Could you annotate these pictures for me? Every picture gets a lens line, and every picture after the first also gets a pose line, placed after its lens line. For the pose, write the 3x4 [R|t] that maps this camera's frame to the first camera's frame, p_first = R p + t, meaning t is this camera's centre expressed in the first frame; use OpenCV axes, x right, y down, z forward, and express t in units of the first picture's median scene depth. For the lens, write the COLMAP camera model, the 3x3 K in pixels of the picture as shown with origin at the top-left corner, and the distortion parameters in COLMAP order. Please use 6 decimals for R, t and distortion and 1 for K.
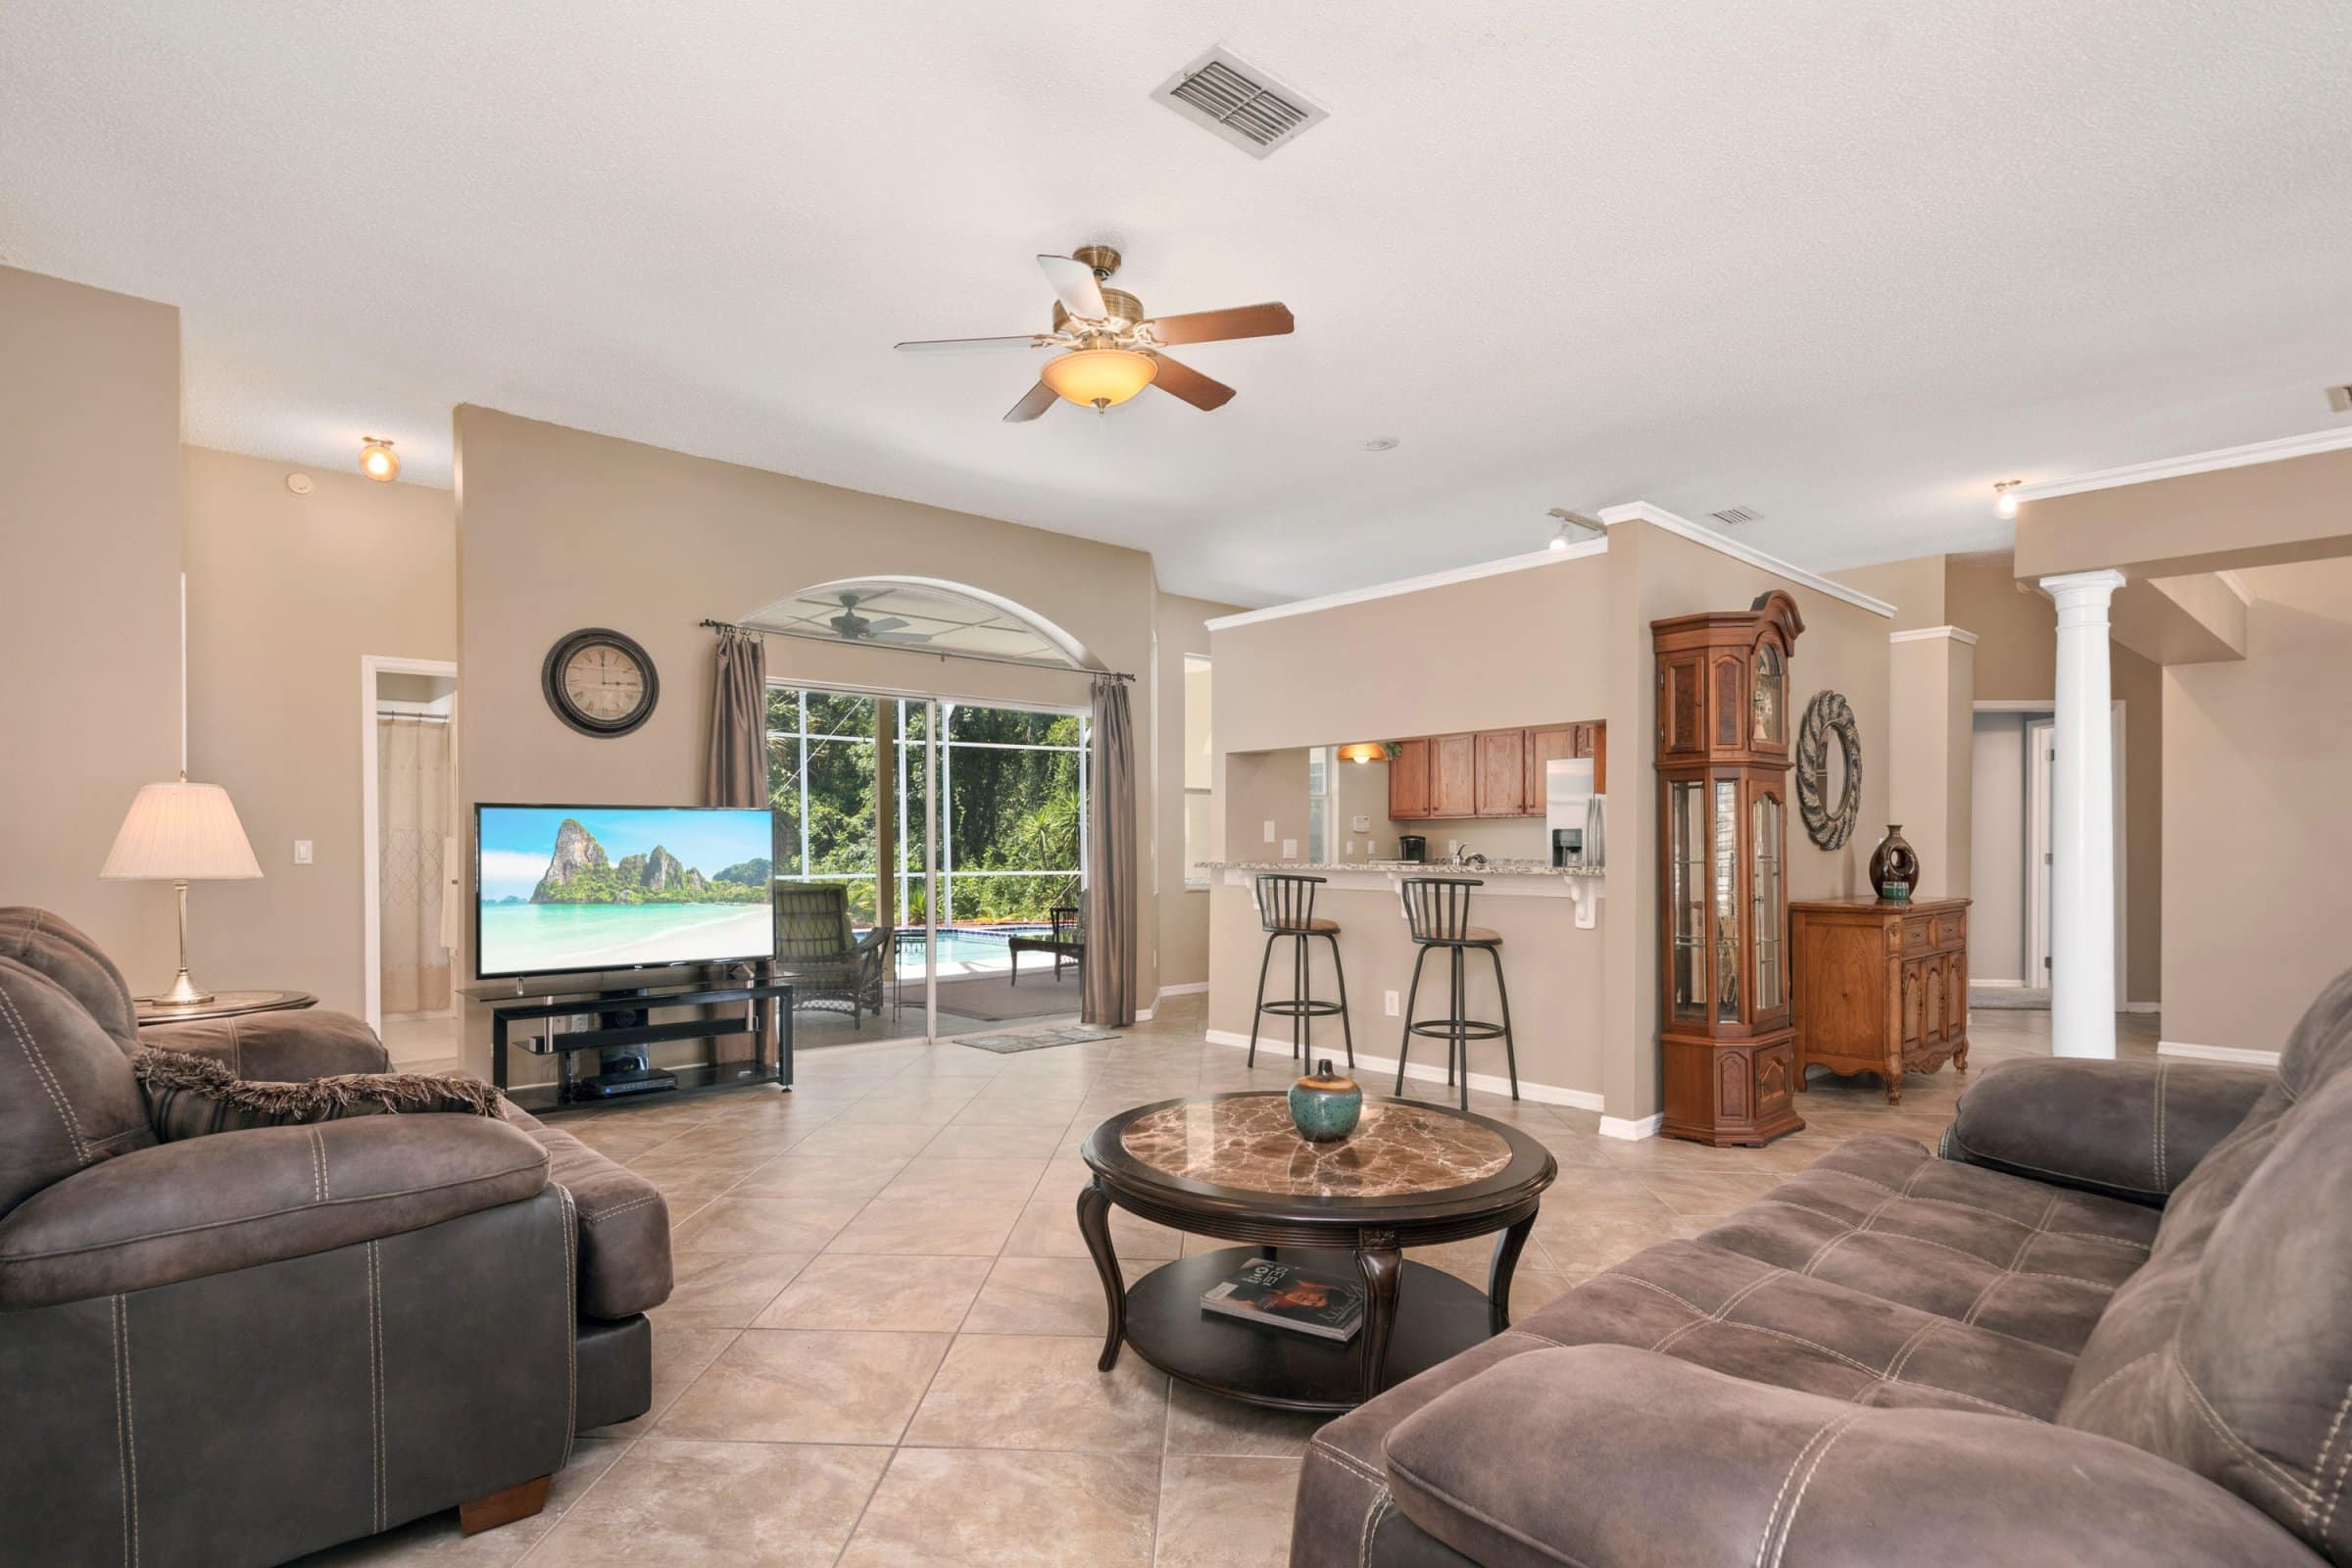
lens RADIAL K [[1169.5, 0, 1113.7], [0, 1169.5, 855.6], [0, 0, 1]] dist [-0.001582, -0.000387]
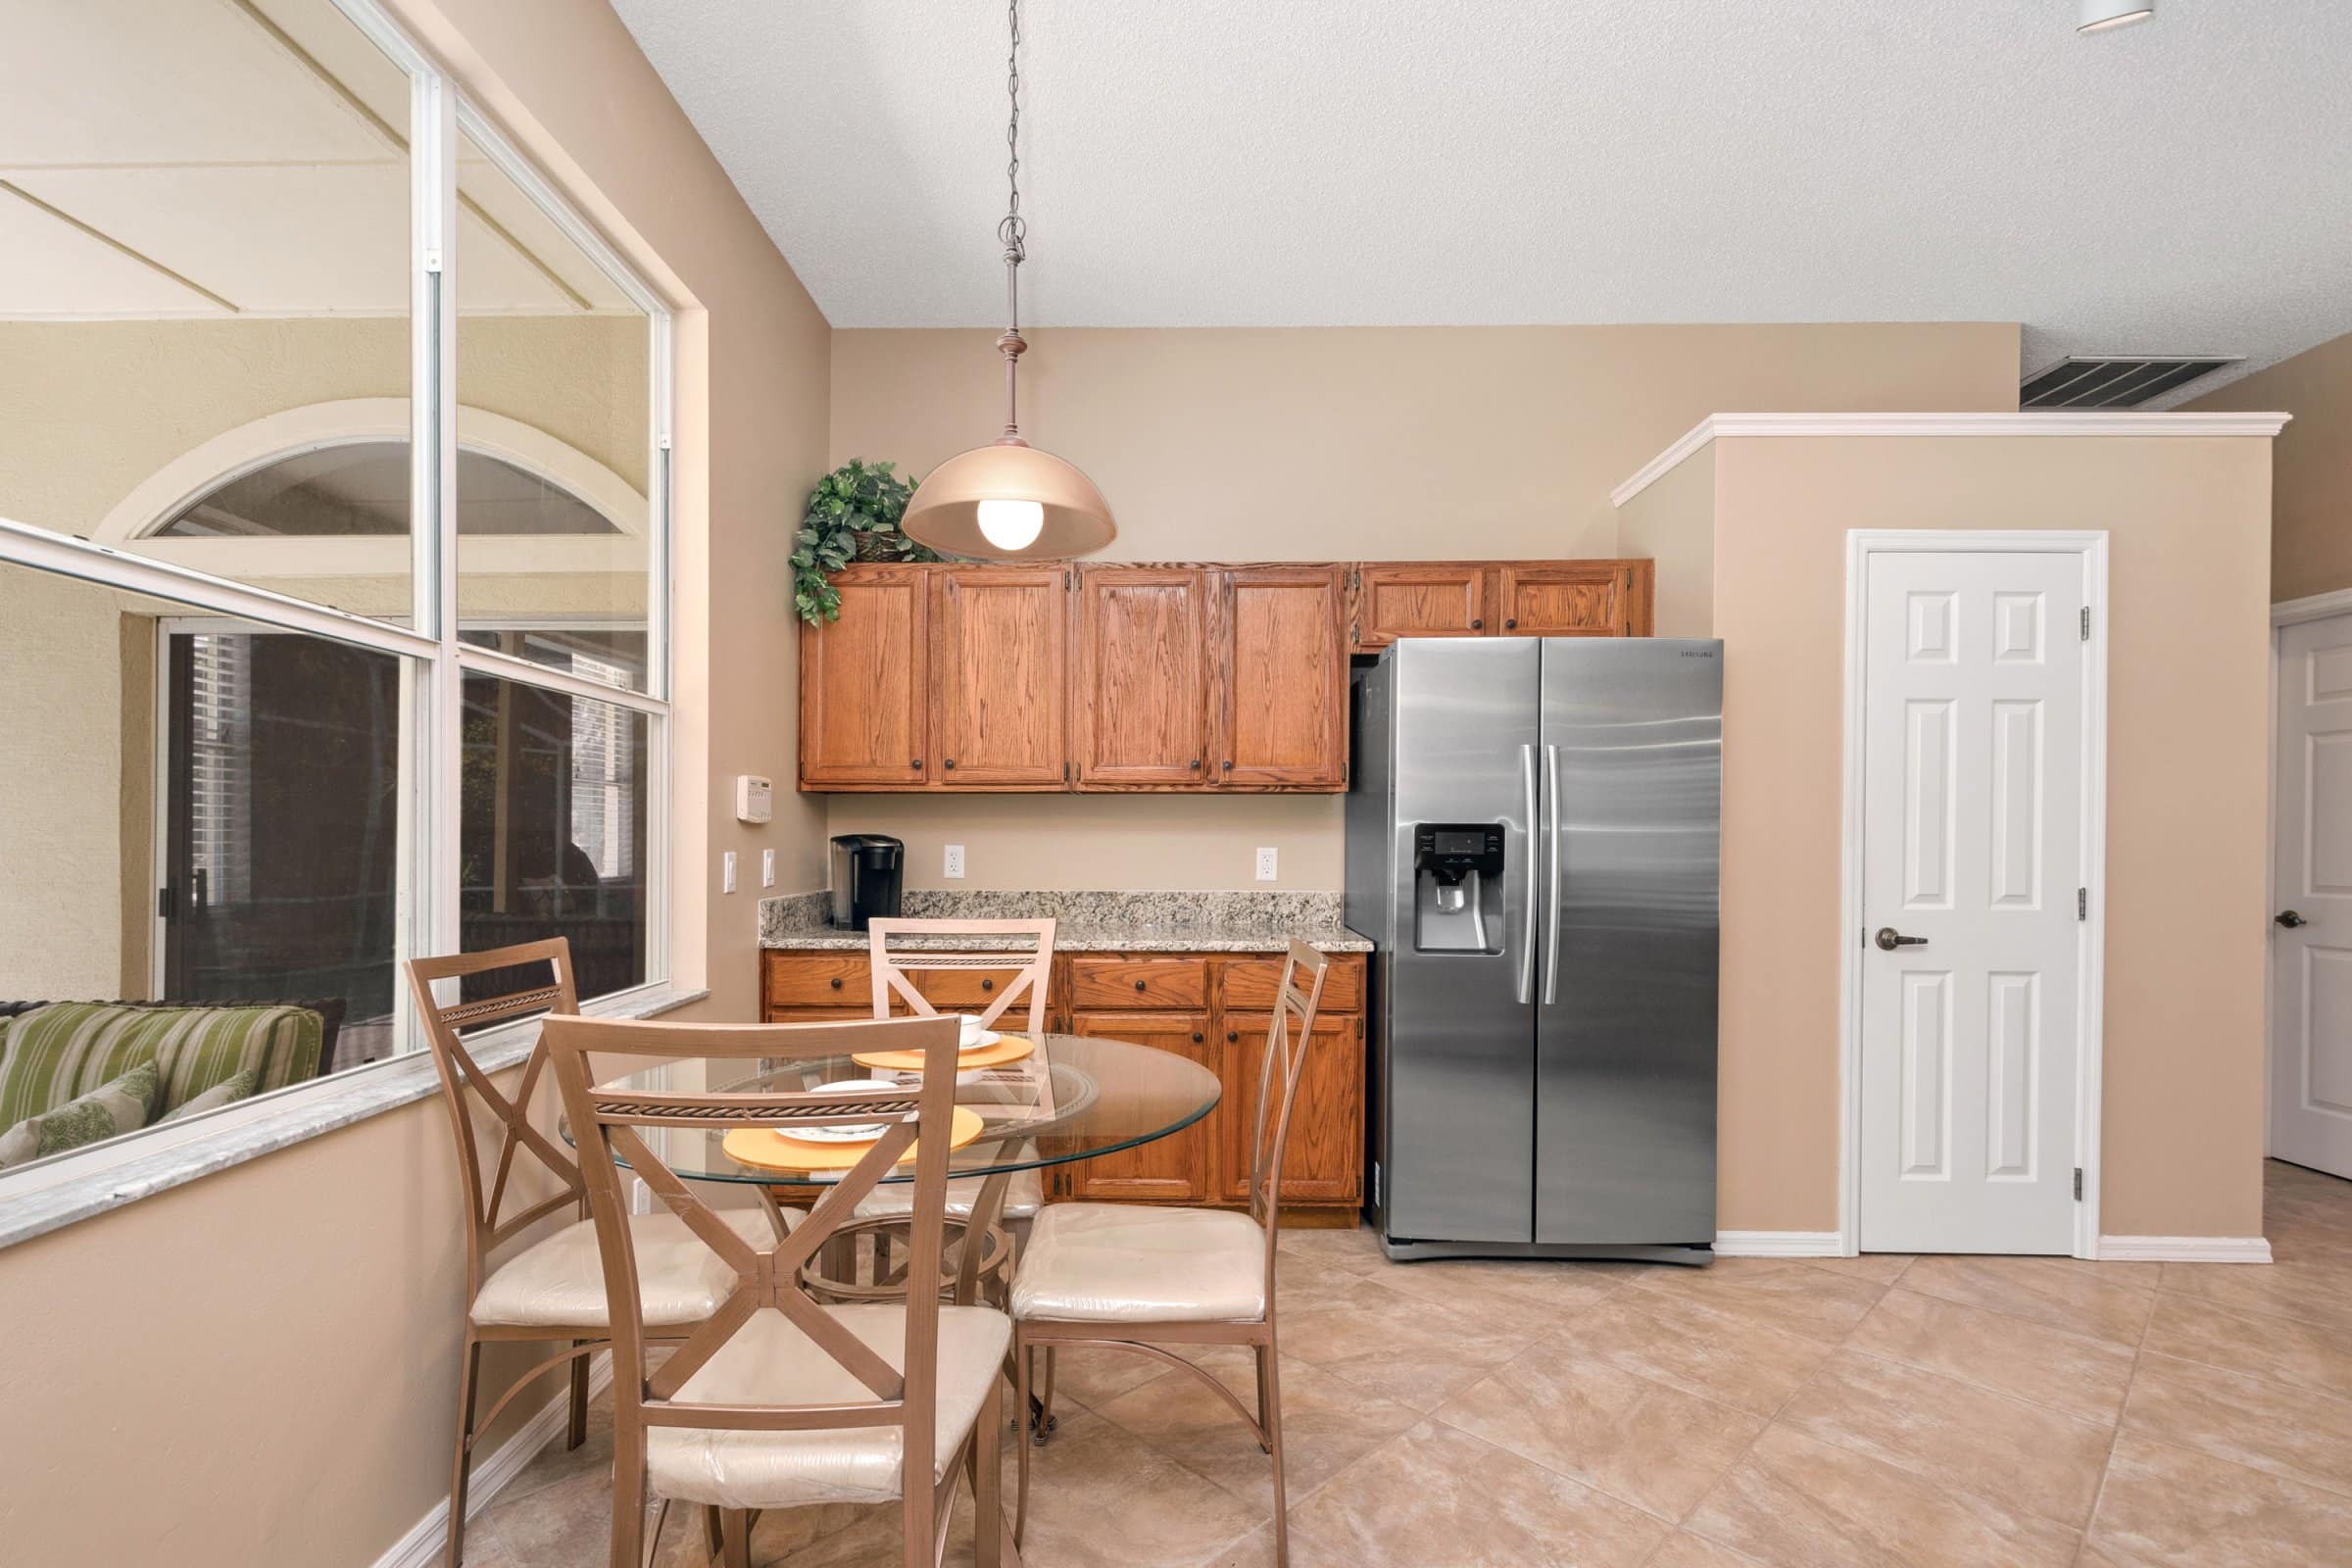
lens RADIAL K [[1111.5, 0, 1196.4], [0, 1111.5, 818.1], [0, 0, 1]] dist [0.005175, 0.000021]
pose [[0.648746, 0.012521, 0.760902, 0.057606], [0.003930, 0.999796, -0.019804, -0.016449], [-0.760995, 0.015838, 0.648564, 0.757390]]
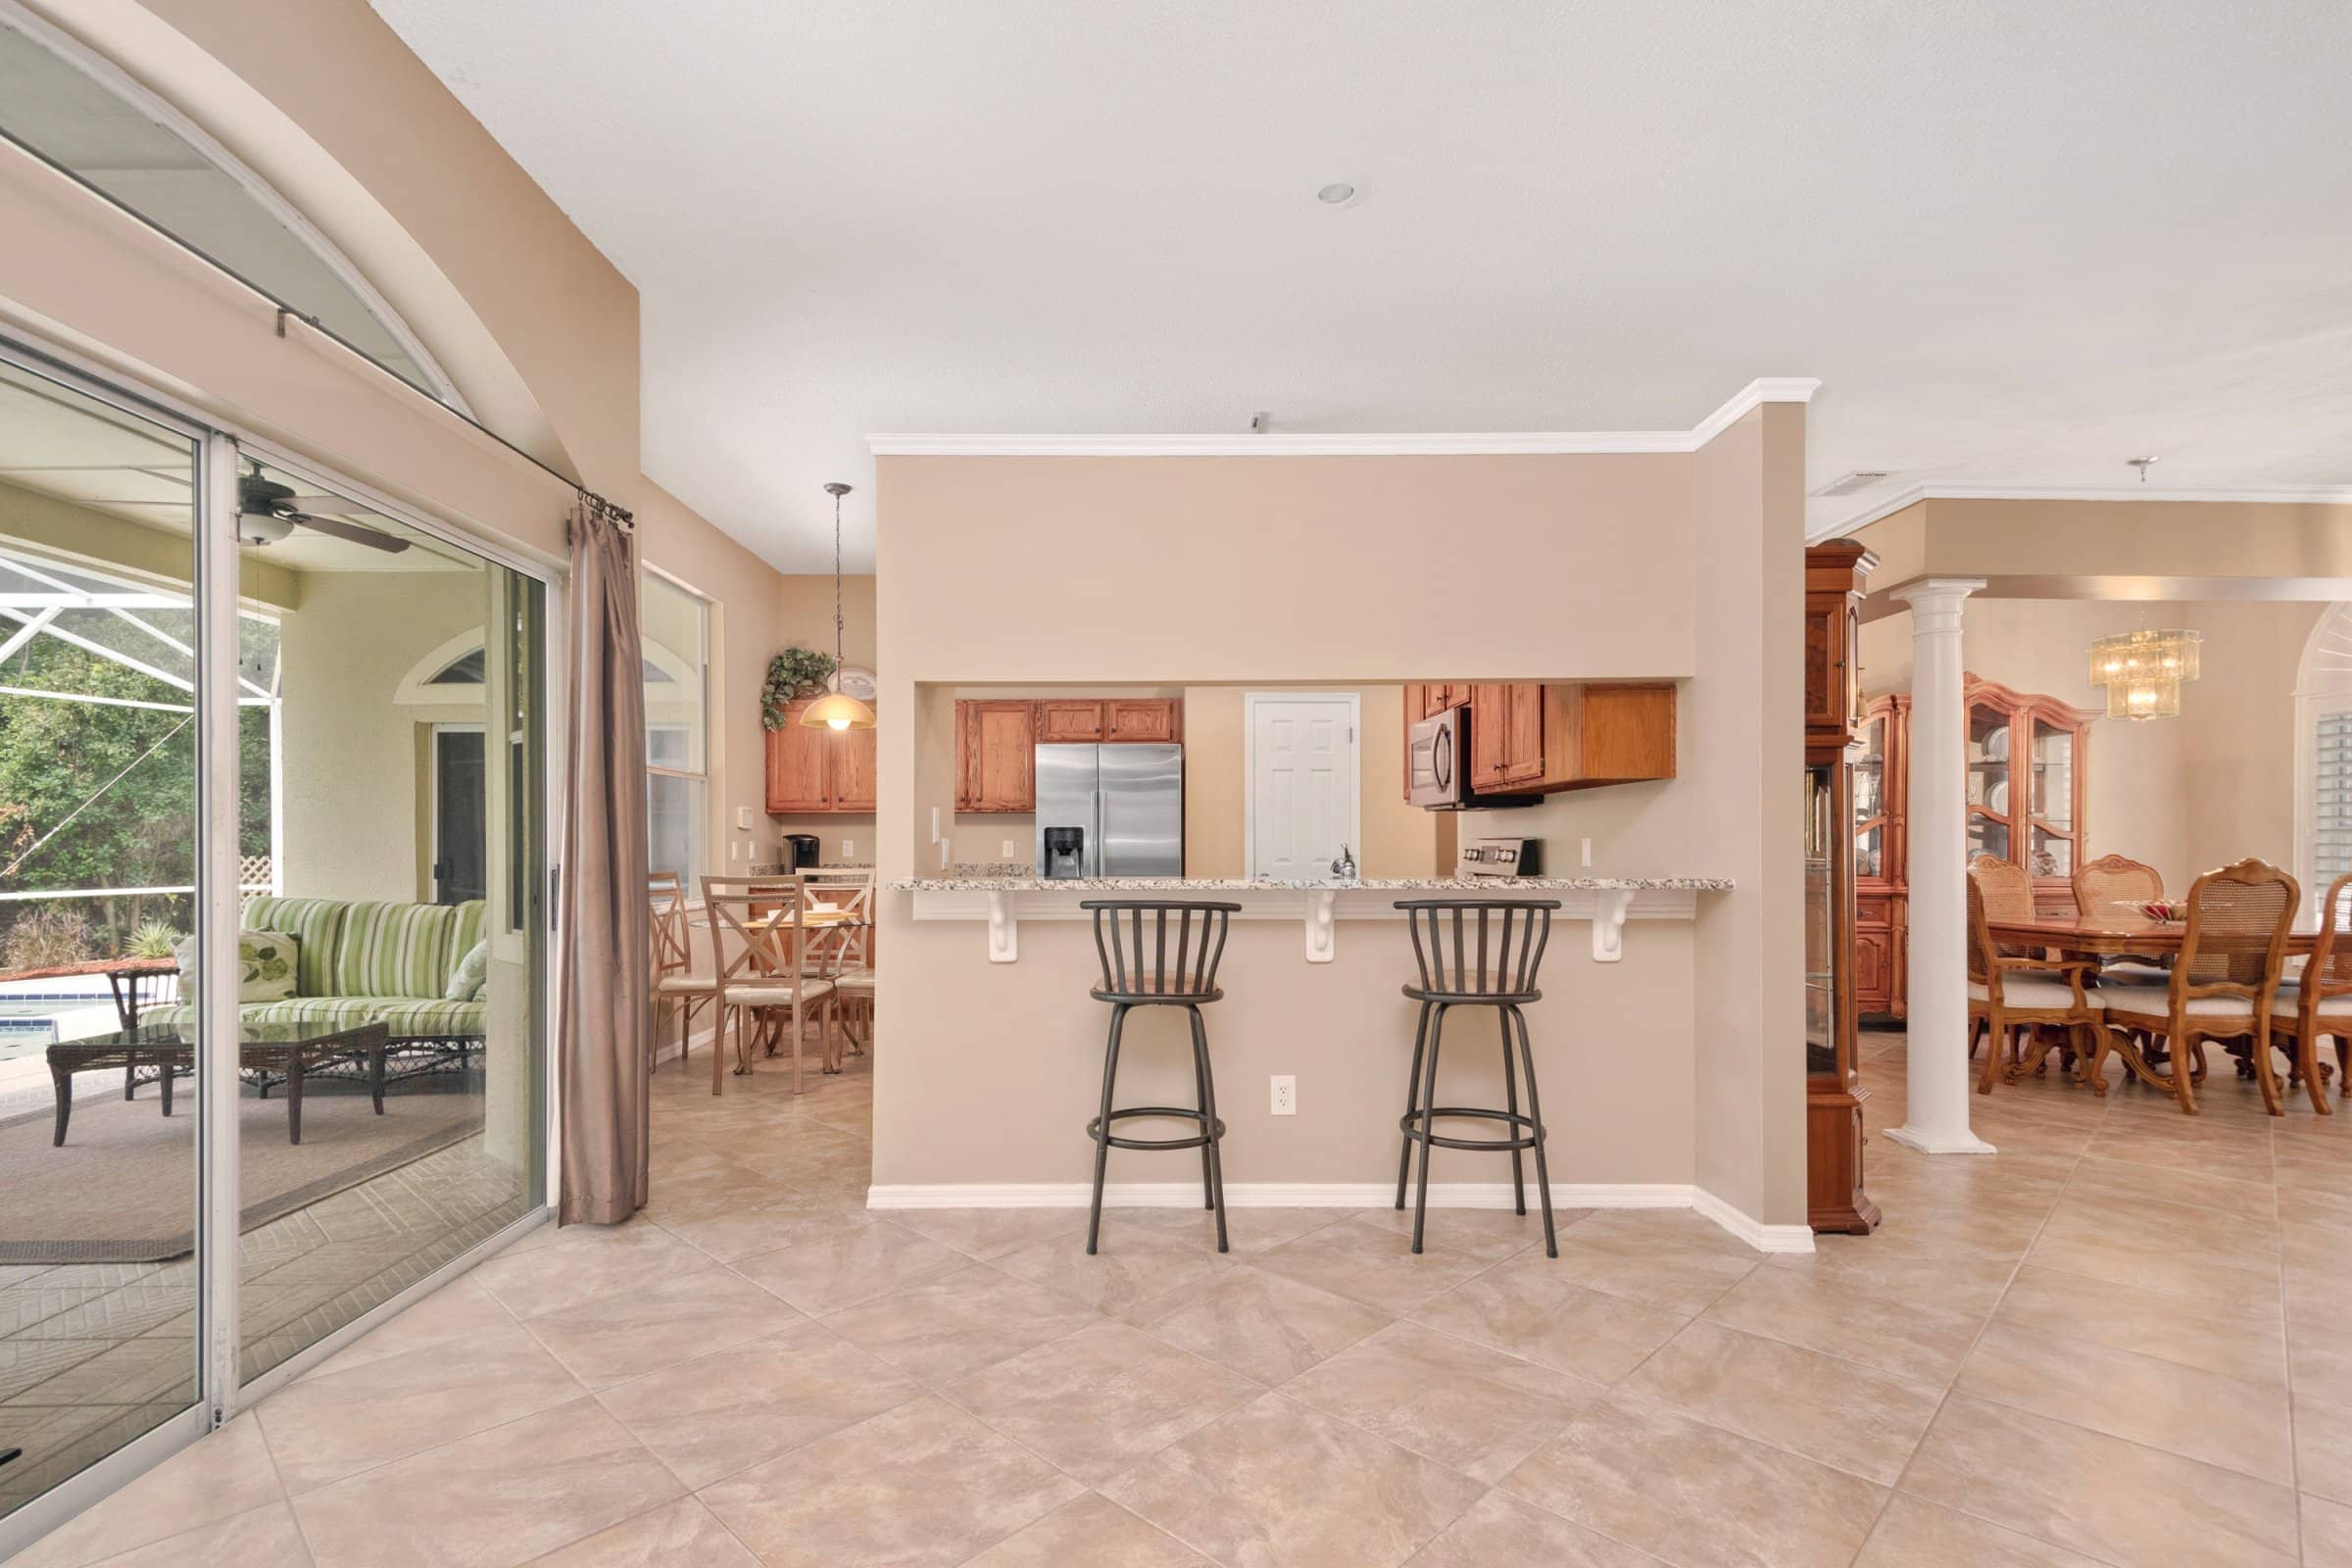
lens RADIAL K [[1111.5, 0, 1174.5], [0, 1111.5, 848.3], [0, 0, 1]] dist [0.005175, 0.000021]
pose [[0.638897, -0.003289, 0.769286, -0.158704], [0.008677, 0.999958, -0.002930, -0.004428], [-0.769244, 0.008547, 0.638898, 0.389580]]
